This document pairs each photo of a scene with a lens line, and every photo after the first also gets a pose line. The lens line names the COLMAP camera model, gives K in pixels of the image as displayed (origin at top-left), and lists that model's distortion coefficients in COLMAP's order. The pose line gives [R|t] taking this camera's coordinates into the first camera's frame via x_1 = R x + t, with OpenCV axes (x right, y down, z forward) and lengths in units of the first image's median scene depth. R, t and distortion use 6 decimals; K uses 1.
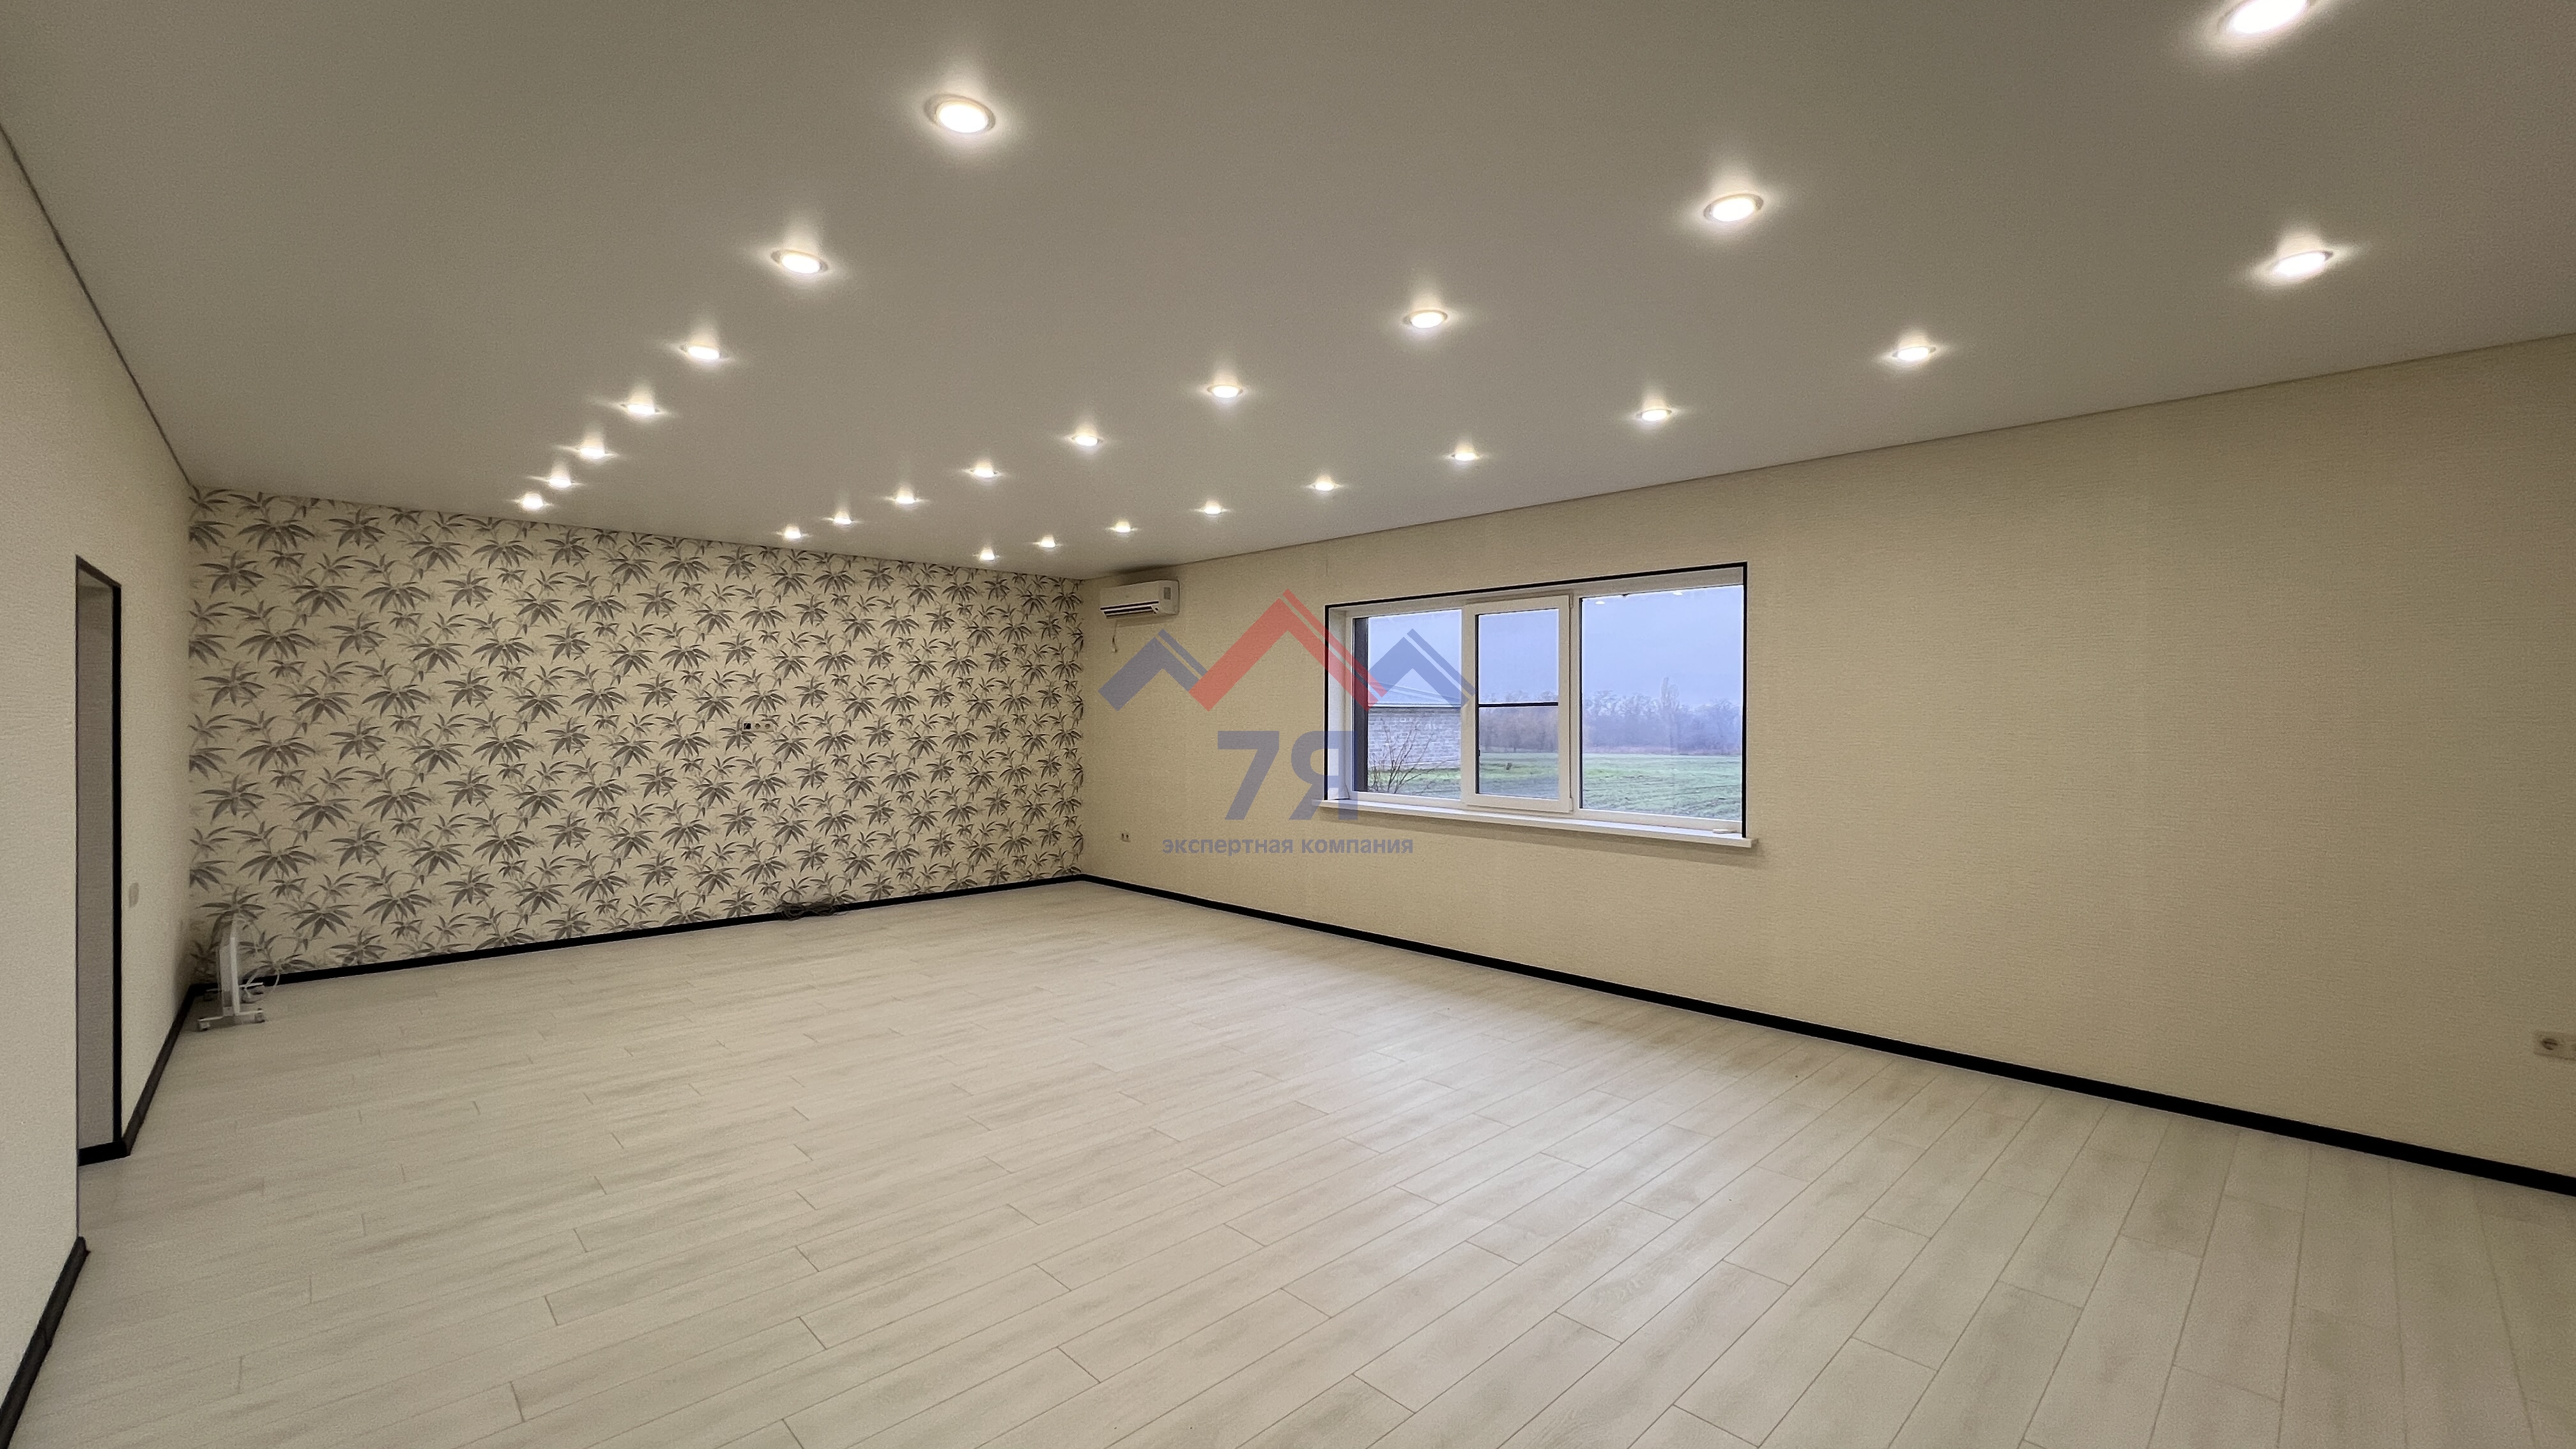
lens RADIAL K [[1034.9, 0, 1280.6], [0, 1034.9, 716.0], [0, 0, 1]] dist [0.000879, -0.000044]
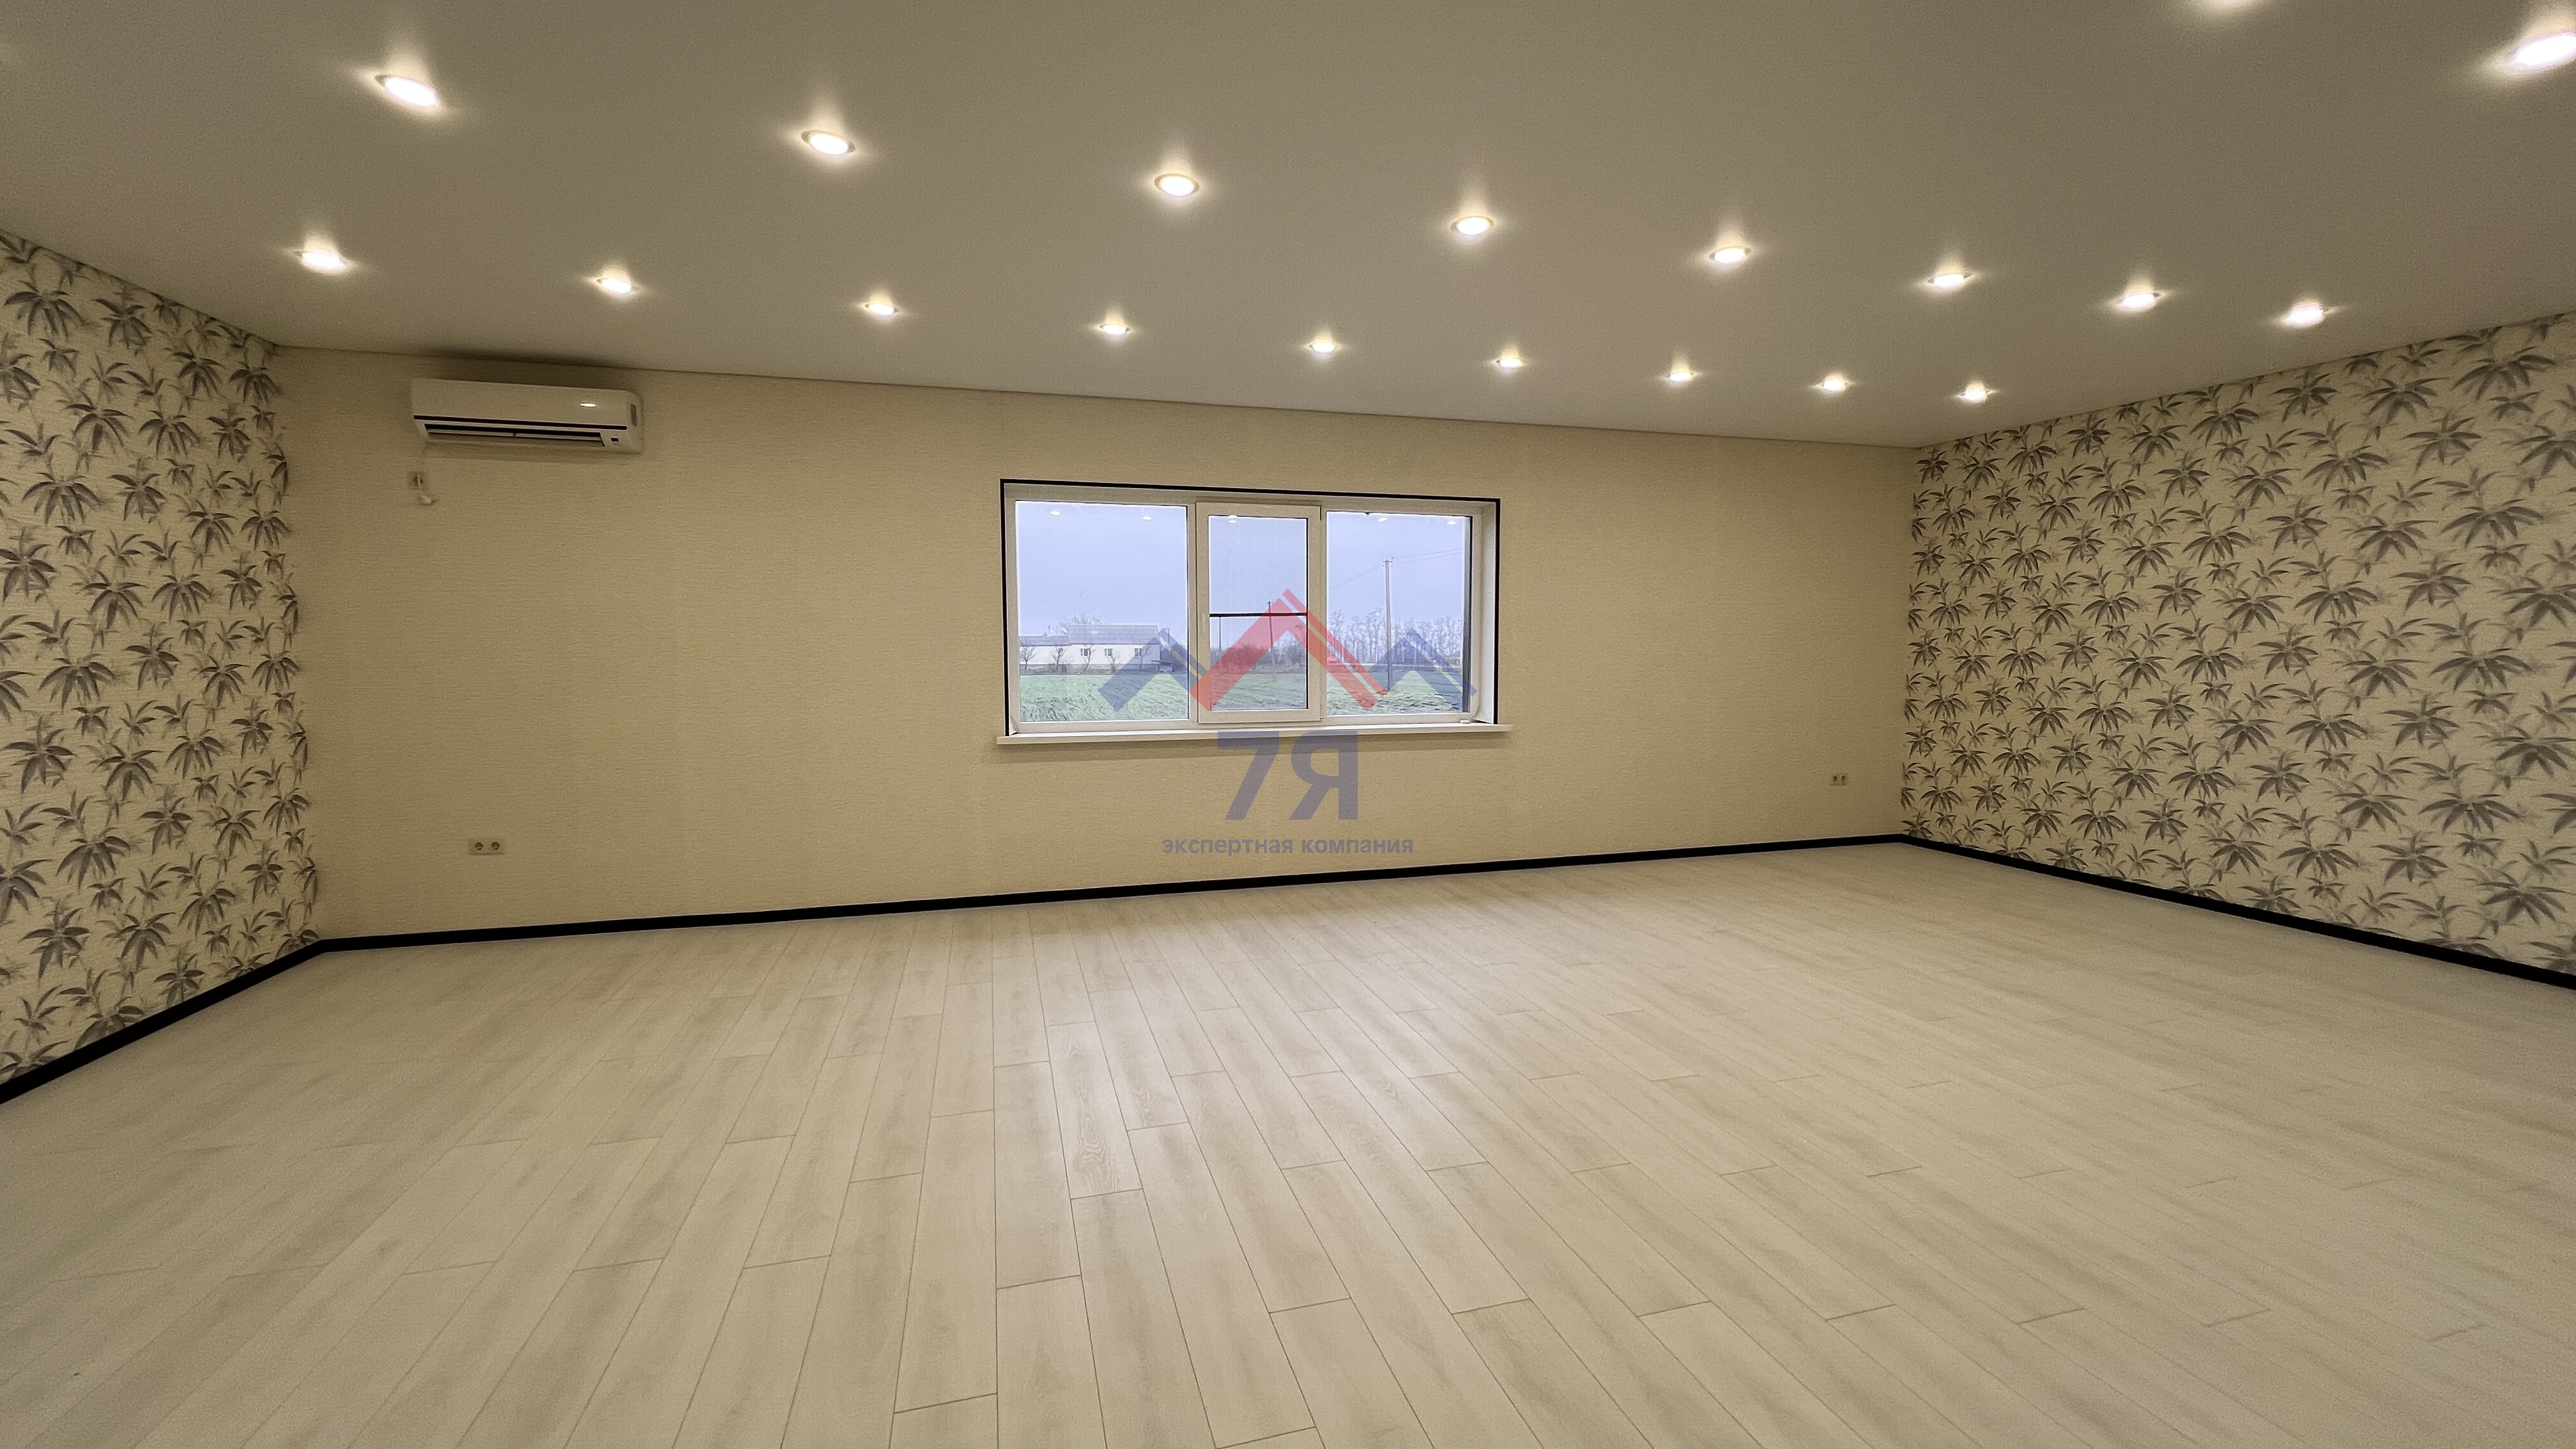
lens RADIAL K [[1034.9, 0, 1279.9], [0, 1034.9, 726.6], [0, 0, 1]] dist [0.000879, -0.000044]
pose [[0.465934, -0.075969, 0.881552, -0.630668], [0.004214, 0.996487, 0.083646, 0.012405], [-0.884809, -0.035259, 0.464618, 0.538788]]
